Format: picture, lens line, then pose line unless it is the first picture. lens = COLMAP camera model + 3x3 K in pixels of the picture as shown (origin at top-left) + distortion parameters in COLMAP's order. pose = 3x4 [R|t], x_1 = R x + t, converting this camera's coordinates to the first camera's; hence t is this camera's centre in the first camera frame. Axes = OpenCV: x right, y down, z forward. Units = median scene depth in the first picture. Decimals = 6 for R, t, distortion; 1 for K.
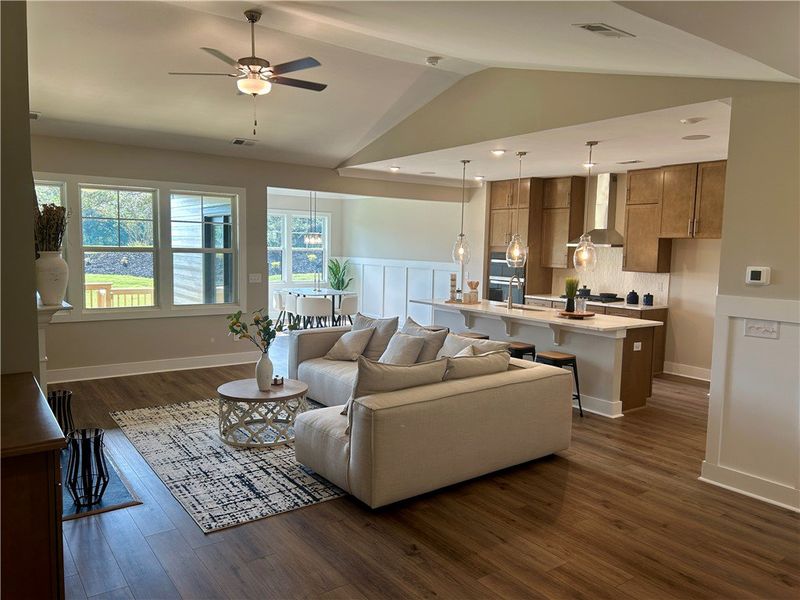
lens RADIAL K [[602.7, 0, 399.1], [0, 602.7, 297.1], [0, 0, 1]] dist [0.050172, -0.045945]
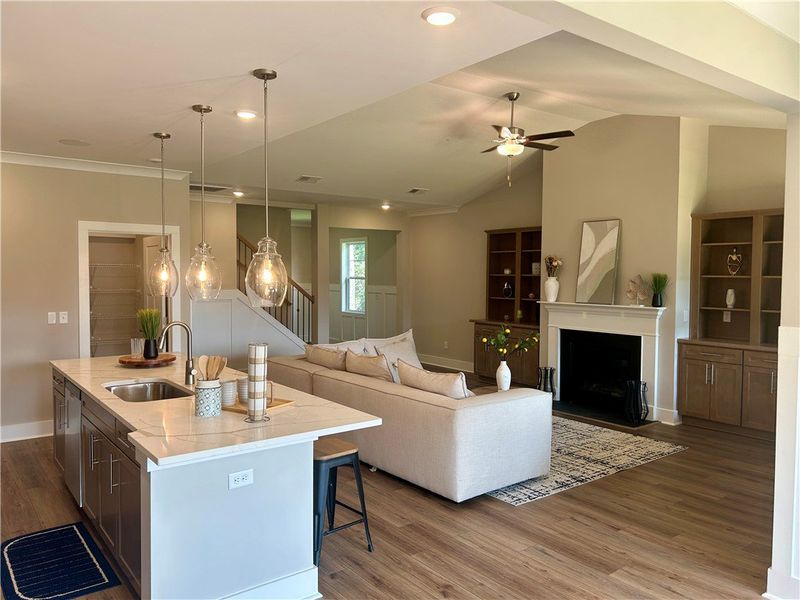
lens RADIAL K [[602.7, 0, 393.8], [0, 602.7, 299.8], [0, 0, 1]] dist [0.050172, -0.045945]
pose [[-0.999404, -0.015579, -0.030795, 0.047789], [-0.019662, 0.990366, 0.137075, -0.233691], [0.028363, 0.137599, -0.990082, 2.599755]]
